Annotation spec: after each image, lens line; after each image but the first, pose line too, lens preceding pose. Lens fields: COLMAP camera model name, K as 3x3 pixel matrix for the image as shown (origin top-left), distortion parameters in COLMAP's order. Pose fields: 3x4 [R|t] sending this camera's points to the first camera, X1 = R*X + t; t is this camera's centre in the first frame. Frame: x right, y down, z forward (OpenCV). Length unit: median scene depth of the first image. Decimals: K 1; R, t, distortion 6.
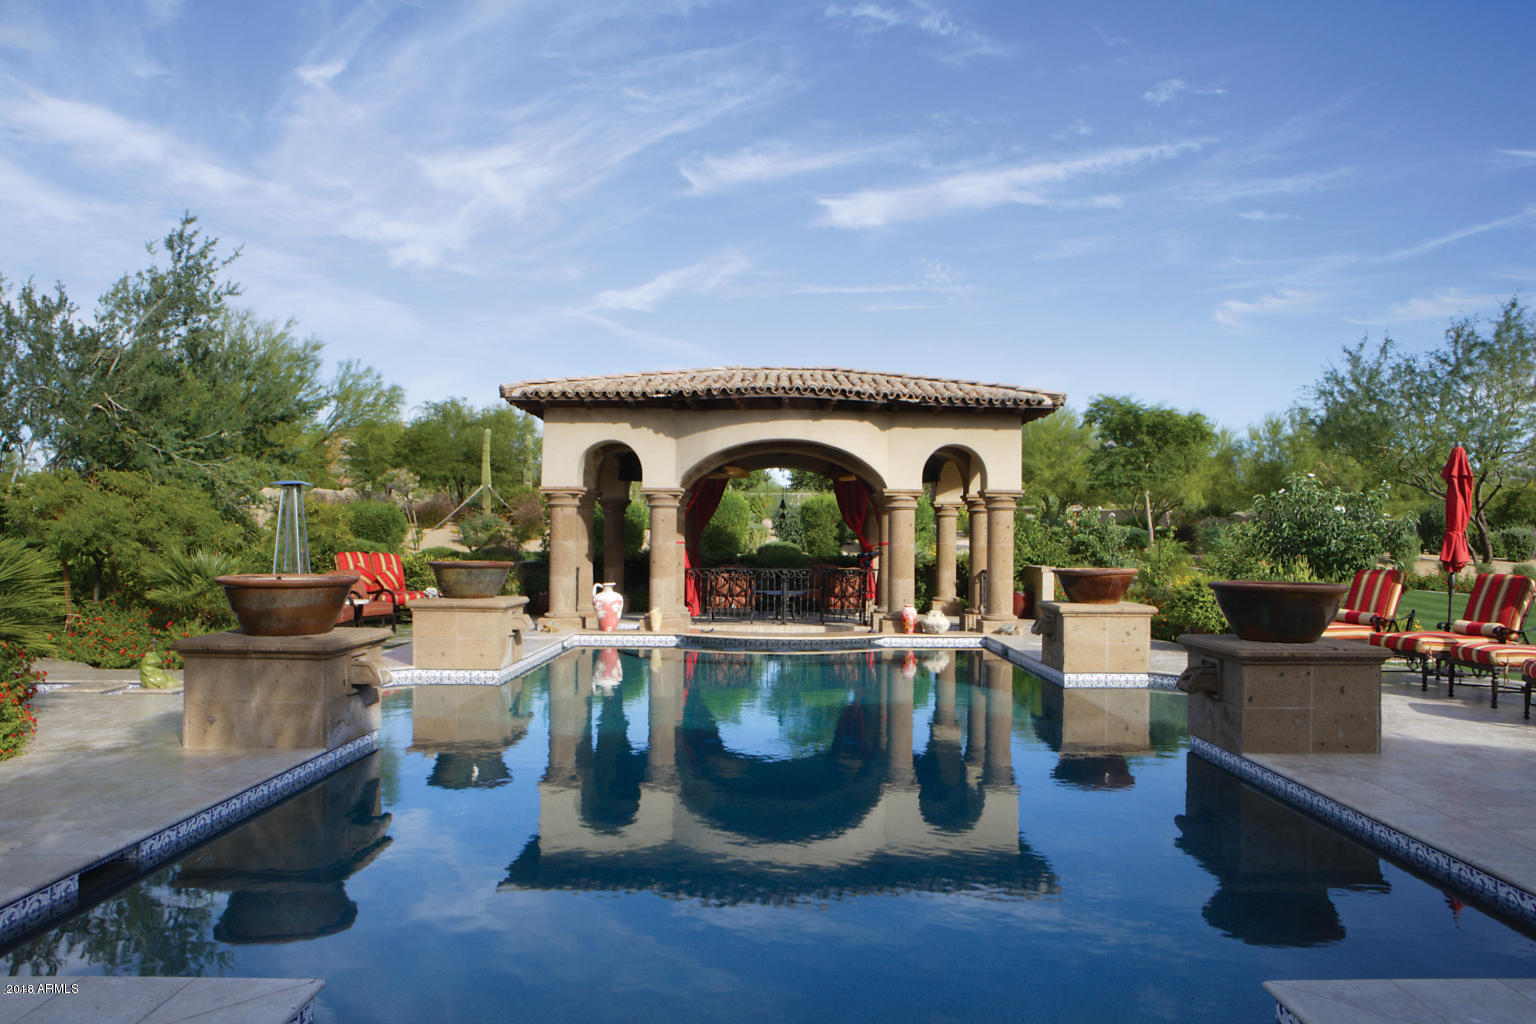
lens RADIAL K [[1087.1, 0, 768.0], [0, 1087.1, 512.0], [0, 0, 1]] dist [-0.060654, -0.000515]
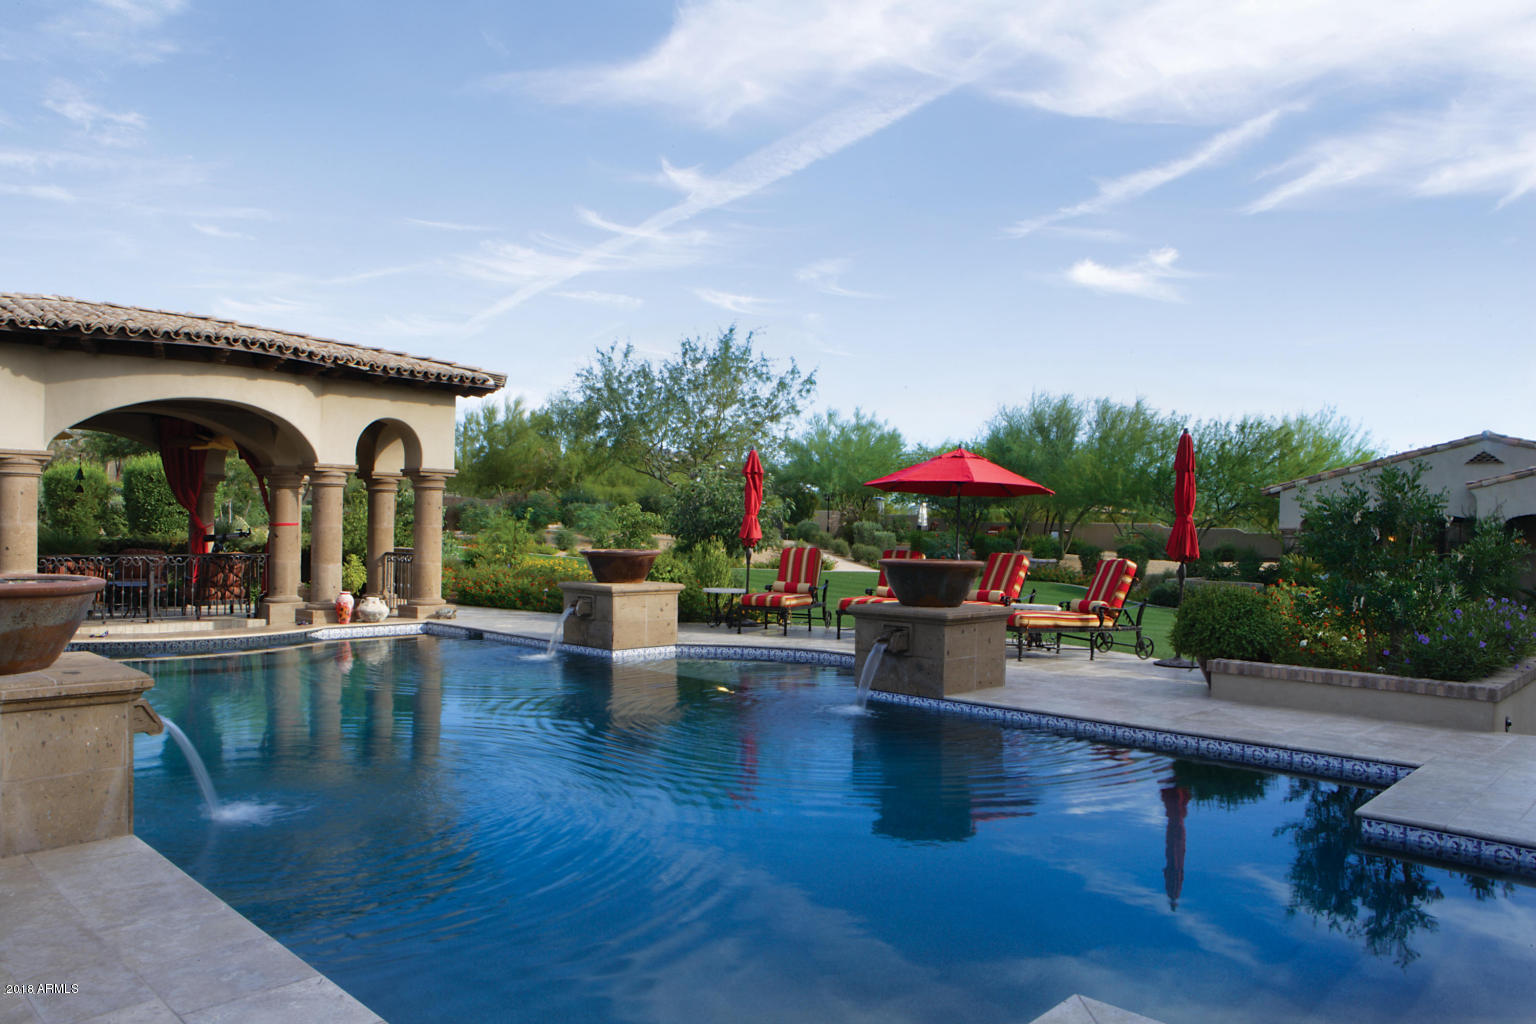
lens RADIAL K [[1097.0, 0, 768.0], [0, 1097.0, 512.0], [0, 0, 1]] dist [-0.002138, -0.000050]
pose [[0.715891, 0.009463, 0.698148, -0.258776], [-0.023972, 0.999652, 0.011031, -0.000034], [-0.697800, -0.024633, 0.715869, 0.098649]]
